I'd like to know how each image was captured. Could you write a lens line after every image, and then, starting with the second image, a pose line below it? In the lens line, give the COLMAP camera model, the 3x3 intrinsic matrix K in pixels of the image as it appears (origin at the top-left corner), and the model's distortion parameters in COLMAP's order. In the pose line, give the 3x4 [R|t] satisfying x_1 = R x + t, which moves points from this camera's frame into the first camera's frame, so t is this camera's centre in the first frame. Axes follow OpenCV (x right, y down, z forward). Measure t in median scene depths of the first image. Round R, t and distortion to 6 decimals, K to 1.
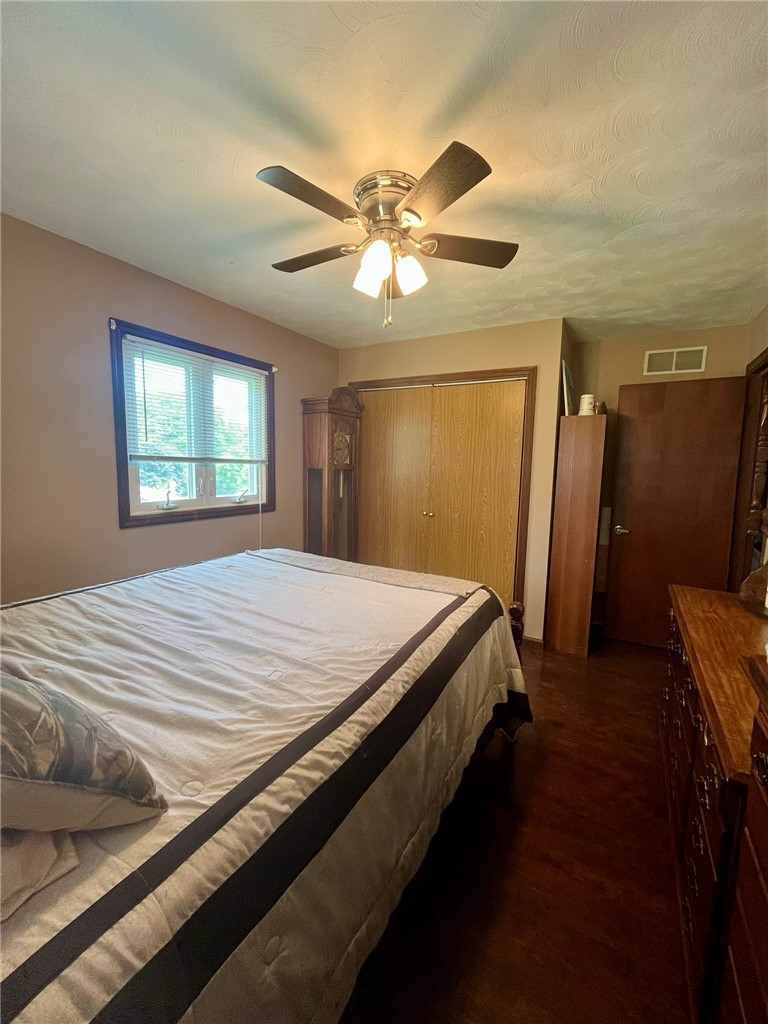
lens RADIAL K [[413.0, 0, 385.6], [0, 413.0, 510.1], [0, 0, 1]] dist [-0.001657, -0.000448]
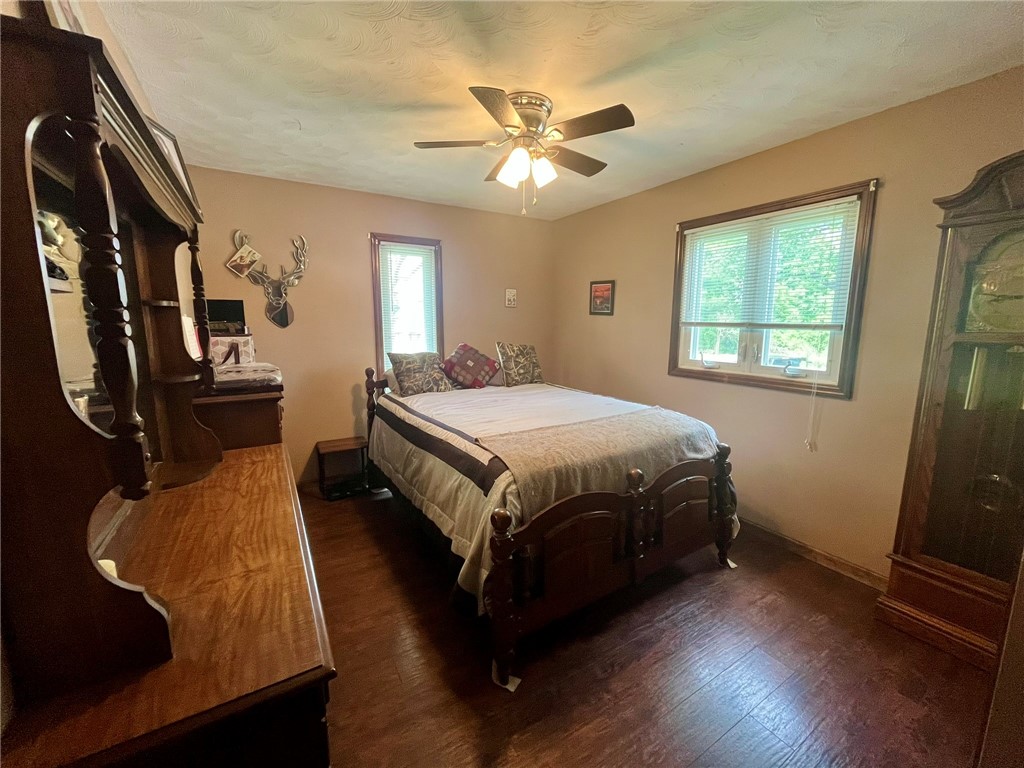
lens RADIAL K [[413.0, 0, 507.0], [0, 413.0, 386.3], [0, 0, 1]] dist [-0.001657, -0.000448]
pose [[-0.481511, 0.114600, -0.868915, 0.783799], [-0.109444, 0.975792, 0.189344, -0.114428], [0.869580, 0.186269, -0.457313, 1.096341]]
